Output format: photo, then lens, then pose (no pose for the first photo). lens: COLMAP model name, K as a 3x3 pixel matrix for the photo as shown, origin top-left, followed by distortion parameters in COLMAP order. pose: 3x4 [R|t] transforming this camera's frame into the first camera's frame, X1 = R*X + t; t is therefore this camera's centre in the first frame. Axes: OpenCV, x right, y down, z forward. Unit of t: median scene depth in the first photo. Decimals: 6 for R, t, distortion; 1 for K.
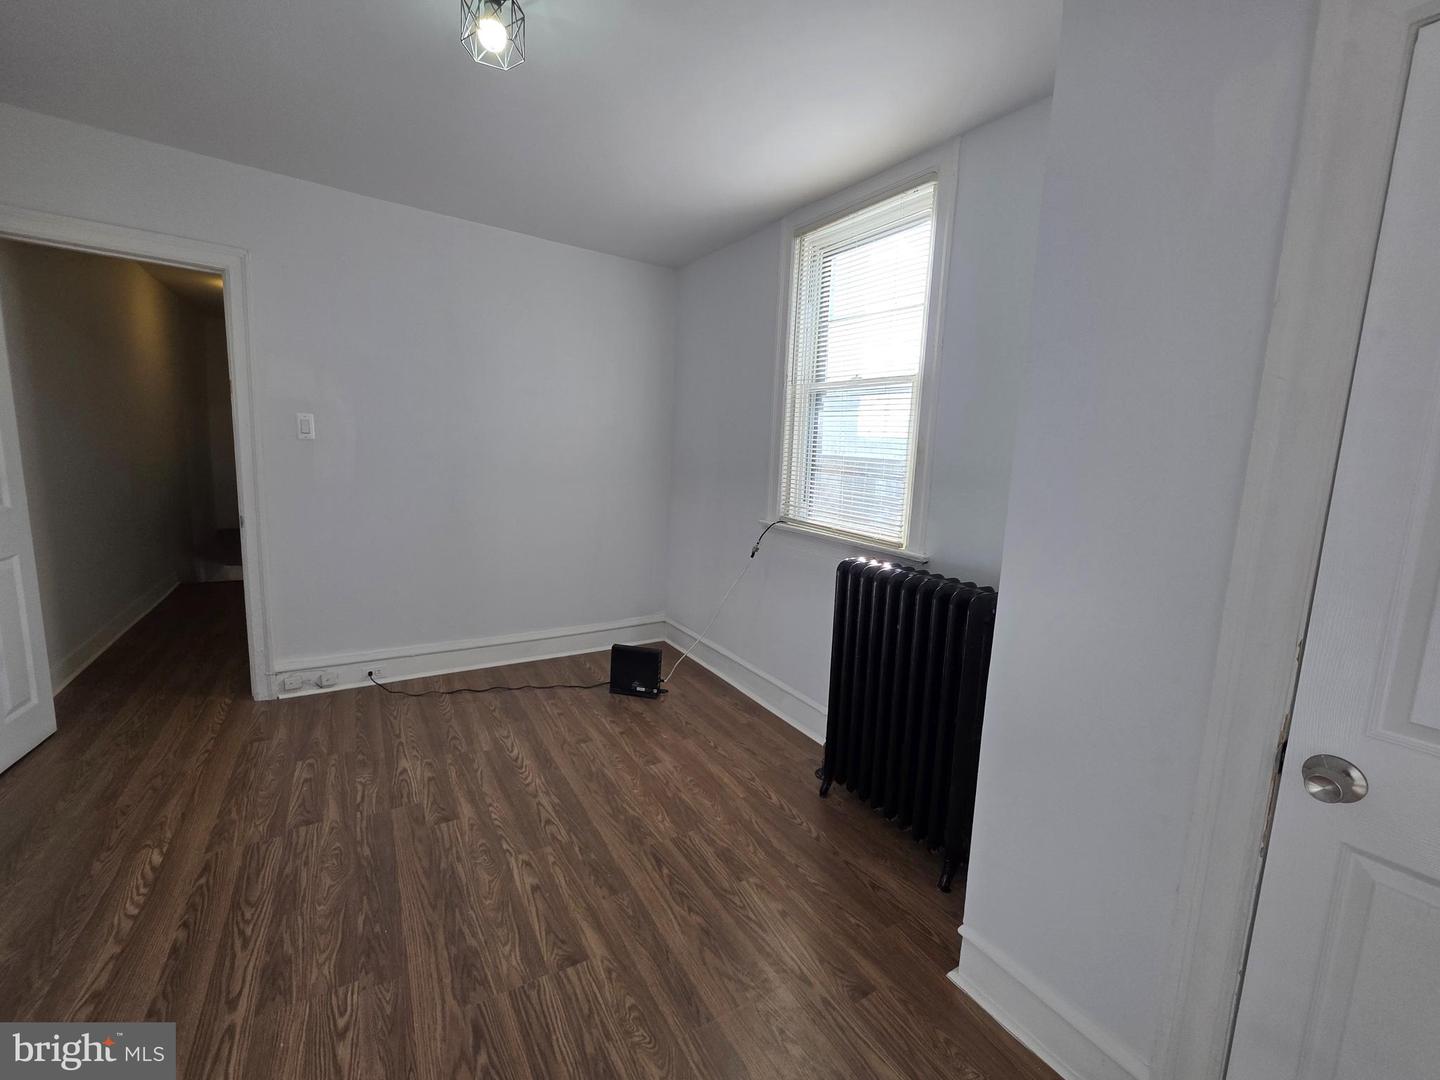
lens RADIAL K [[586.4, 0, 710.4], [0, 586.4, 536.4], [0, 0, 1]] dist [0.000130, 0.000441]
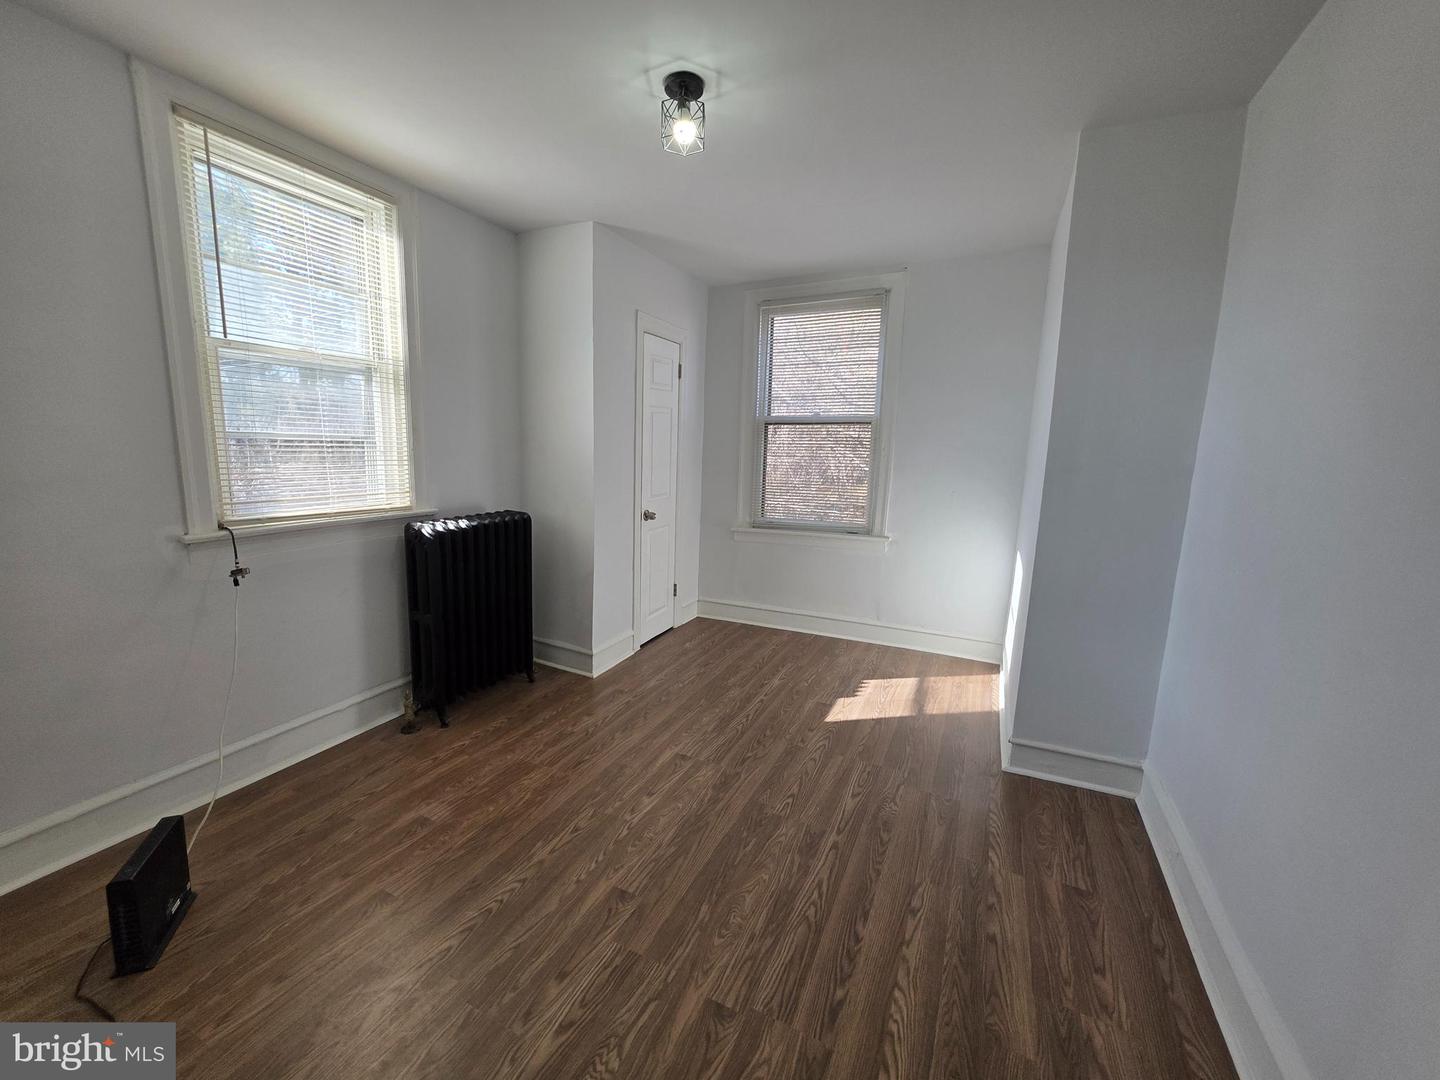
lens RADIAL K [[586.4, 0, 713.4], [0, 586.4, 533.6], [0, 0, 1]] dist [0.000130, 0.000441]
pose [[-0.548016, -0.197888, 0.812723, -1.254149], [0.070112, 0.957327, 0.280373, -0.282257], [-0.833525, 0.210630, -0.510756, 1.368921]]
